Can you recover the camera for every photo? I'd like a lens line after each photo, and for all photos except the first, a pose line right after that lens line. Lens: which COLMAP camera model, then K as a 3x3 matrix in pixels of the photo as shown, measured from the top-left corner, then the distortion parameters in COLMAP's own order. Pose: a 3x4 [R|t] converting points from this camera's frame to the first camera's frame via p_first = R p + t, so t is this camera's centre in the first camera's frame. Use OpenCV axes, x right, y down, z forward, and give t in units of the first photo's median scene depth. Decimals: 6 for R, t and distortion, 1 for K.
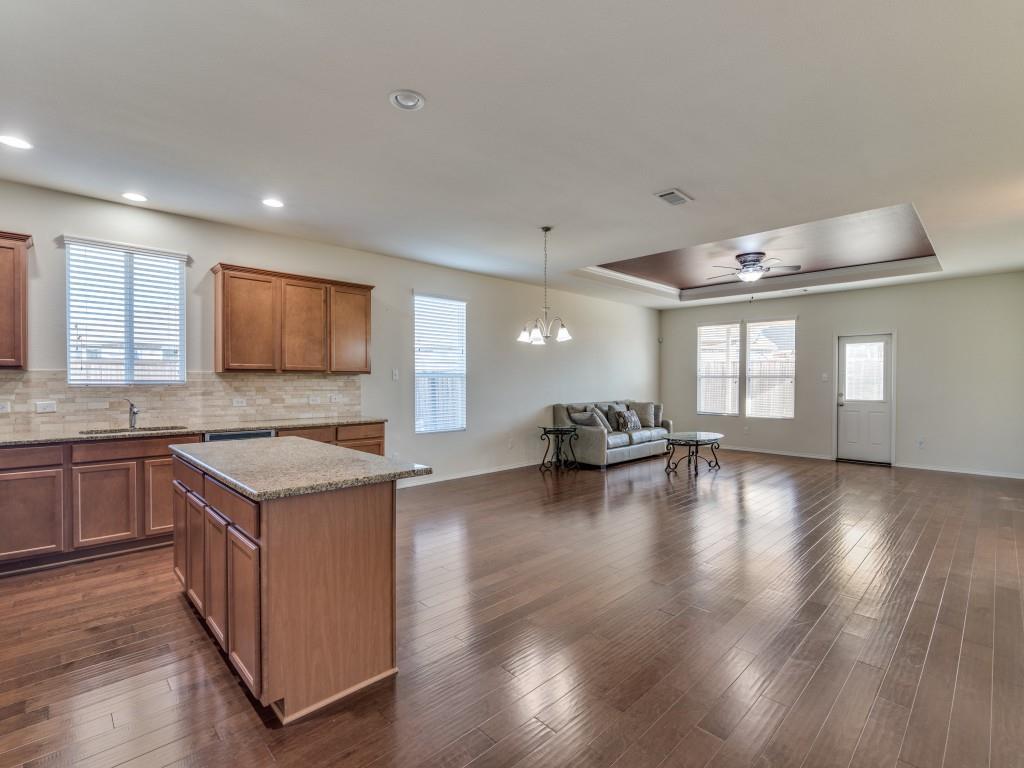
lens RADIAL K [[481.4, 0, 509.2], [0, 481.4, 382.8], [0, 0, 1]] dist [-0.000912, -0.000417]
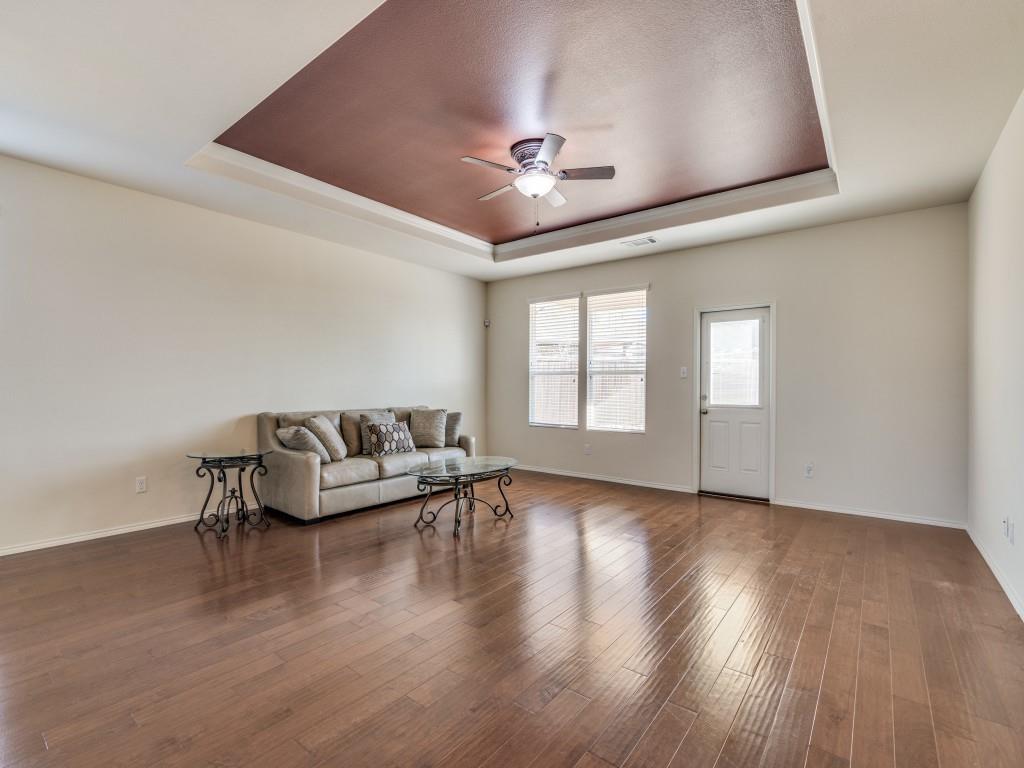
lens RADIAL K [[476.5, 0, 512.0], [0, 476.5, 384.0], [0, 0, 1]] dist [-0.001749, -0.000468]
pose [[0.989447, 0.005230, 0.144802, 0.341547], [-0.003294, 0.999902, -0.013605, 0.016587], [-0.144859, 0.012985, 0.989367, 0.393021]]
